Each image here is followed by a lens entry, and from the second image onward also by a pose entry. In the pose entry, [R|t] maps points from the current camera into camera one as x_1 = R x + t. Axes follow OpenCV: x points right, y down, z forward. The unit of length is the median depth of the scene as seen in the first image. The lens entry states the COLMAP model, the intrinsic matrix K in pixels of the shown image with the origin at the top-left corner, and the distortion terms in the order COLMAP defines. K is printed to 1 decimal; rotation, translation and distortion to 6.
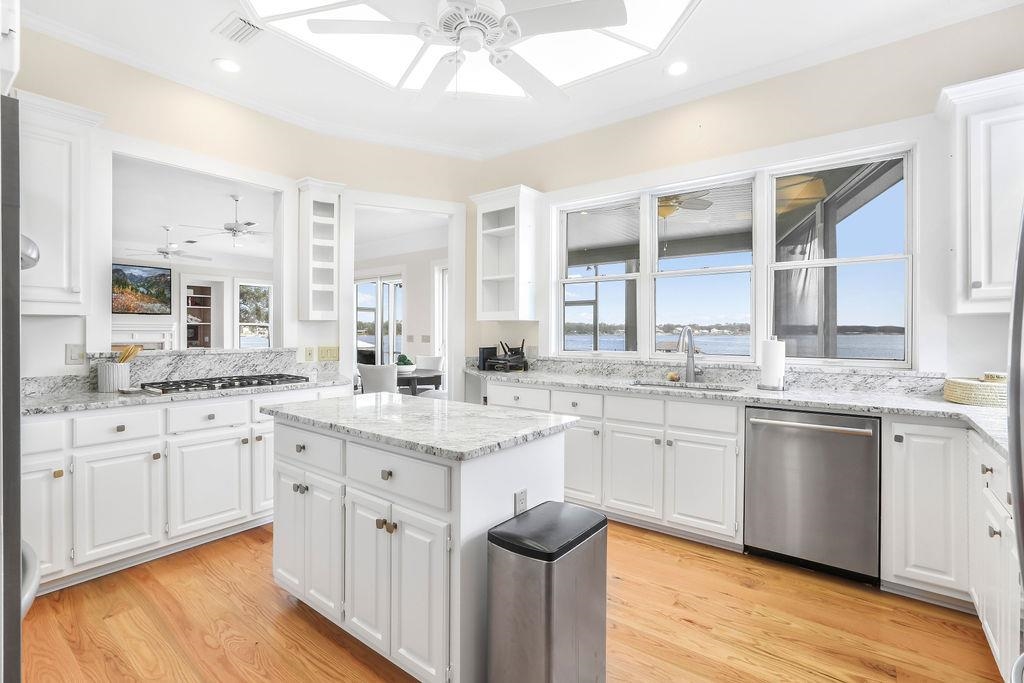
lens RADIAL K [[467.1, 0, 510.6], [0, 467.1, 338.9], [0, 0, 1]] dist [-0.031300, 0.006573]
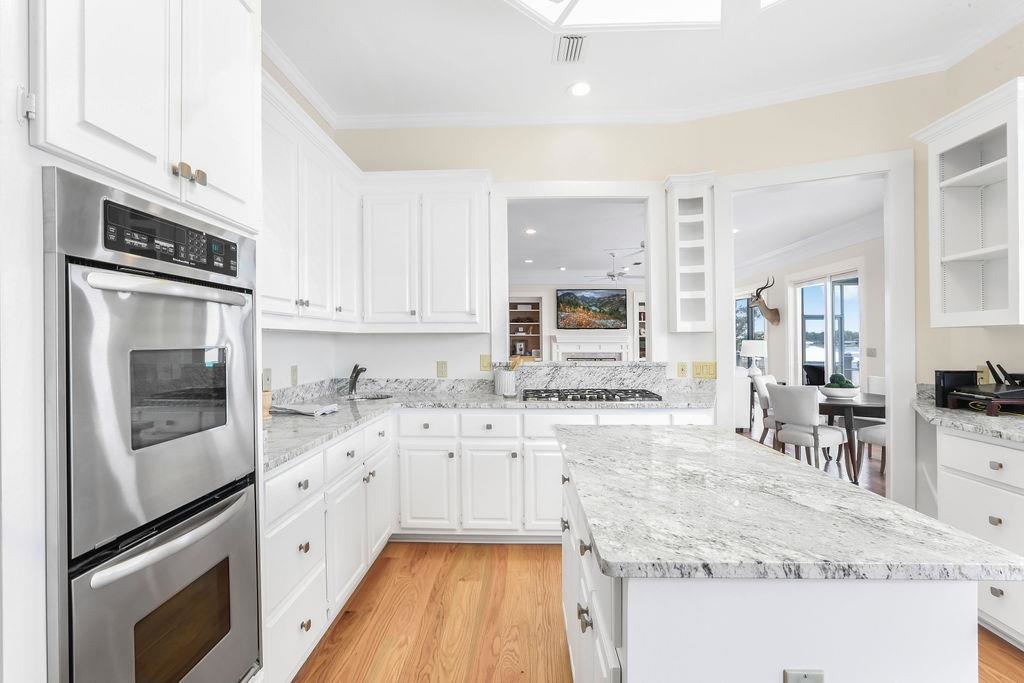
lens RADIAL K [[467.1, 0, 509.5], [0, 467.1, 345.6], [0, 0, 1]] dist [-0.031300, 0.006573]
pose [[0.585894, 0.002775, -0.810383, 0.107086], [-0.009931, 0.999944, -0.003756, -0.007704], [0.810327, 0.010248, 0.585888, 0.205234]]
